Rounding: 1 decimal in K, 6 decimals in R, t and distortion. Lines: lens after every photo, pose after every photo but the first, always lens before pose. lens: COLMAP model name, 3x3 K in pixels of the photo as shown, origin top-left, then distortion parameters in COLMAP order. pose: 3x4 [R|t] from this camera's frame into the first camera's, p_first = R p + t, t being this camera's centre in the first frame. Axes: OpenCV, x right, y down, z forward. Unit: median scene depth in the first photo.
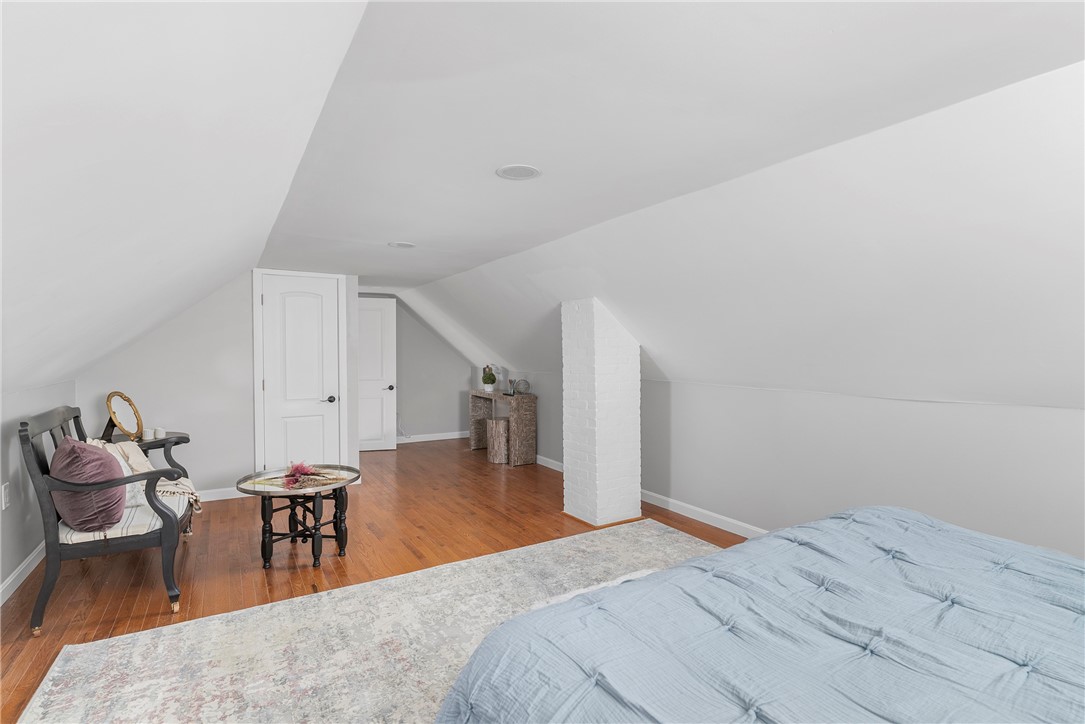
lens RADIAL K [[525.1, 0, 547.2], [0, 525.1, 358.5], [0, 0, 1]] dist [-0.000265, 0.000862]
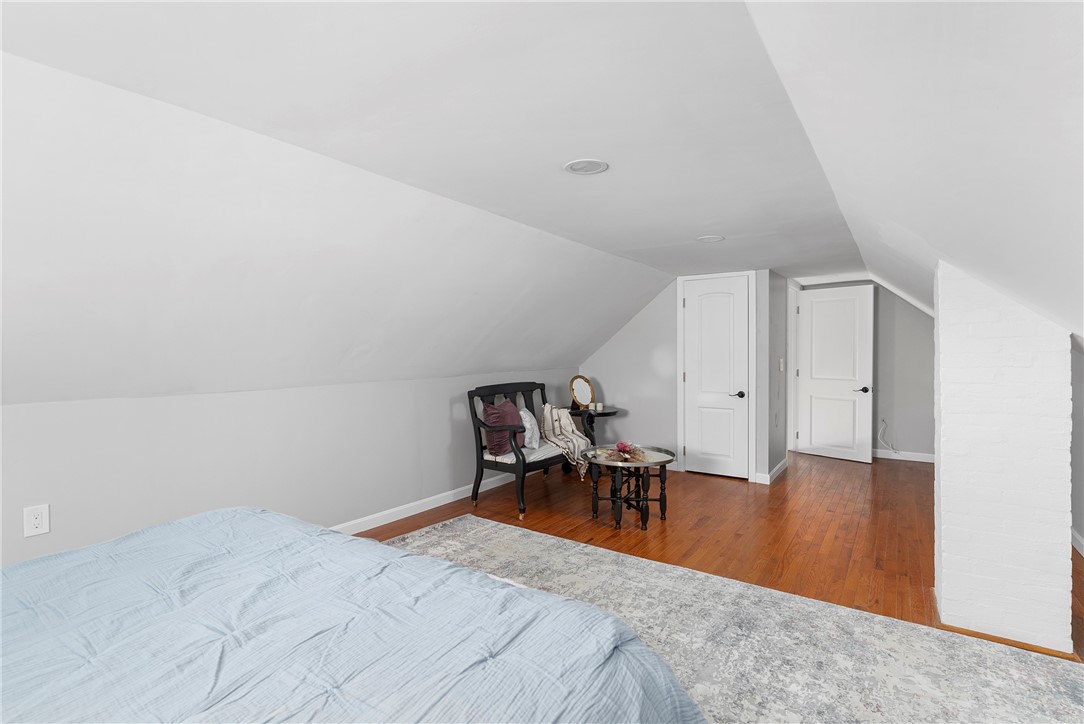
lens RADIAL K [[524.7, 0, 542.1], [0, 524.7, 359.7], [0, 0, 1]] dist [-0.000265, 0.000862]
pose [[0.393423, 0.016045, -0.919217, 0.566997], [-0.007973, 0.999870, 0.014041, -0.002204], [0.919323, 0.001805, 0.393500, 0.367890]]
